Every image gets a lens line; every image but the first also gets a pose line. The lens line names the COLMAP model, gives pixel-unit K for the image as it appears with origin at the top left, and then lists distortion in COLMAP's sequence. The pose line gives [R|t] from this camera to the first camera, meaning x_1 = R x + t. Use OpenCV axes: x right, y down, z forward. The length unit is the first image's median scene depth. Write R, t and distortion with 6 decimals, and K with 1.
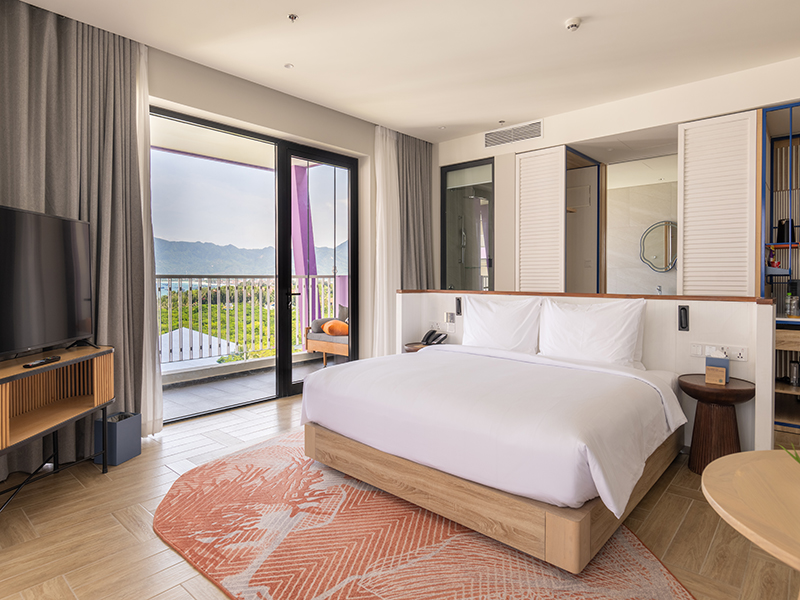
lens RADIAL K [[468.2, 0, 393.8], [0, 468.2, 300.1], [0, 0, 1]] dist [-0.000620, 0.001036]
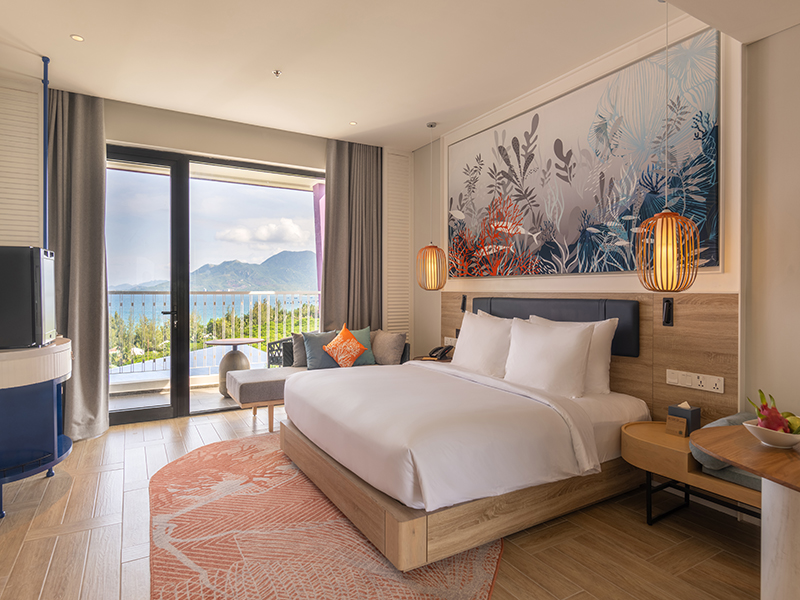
lens RADIAL K [[457.3, 0, 401.8], [0, 457.3, 297.0], [0, 0, 1]] dist [-0.006952, -0.002062]
pose [[0.942871, 0.006937, -0.333084, 0.475535], [-0.022920, 0.998765, -0.044079, 0.003721], [0.332367, 0.049195, 0.941866, -0.025266]]
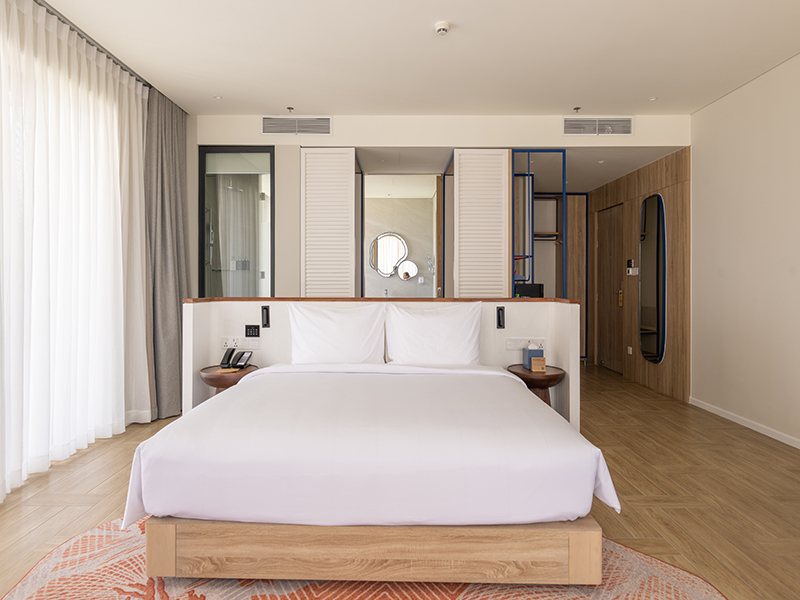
lens RADIAL K [[468.2, 0, 401.1], [0, 468.2, 294.0], [0, 0, 1]] dist [-0.000620, 0.001036]
pose [[0.743629, -0.016156, 0.668397, -0.377370], [0.031050, 0.999464, -0.010387, -0.017202], [-0.667871, 0.028478, 0.743732, 0.352796]]
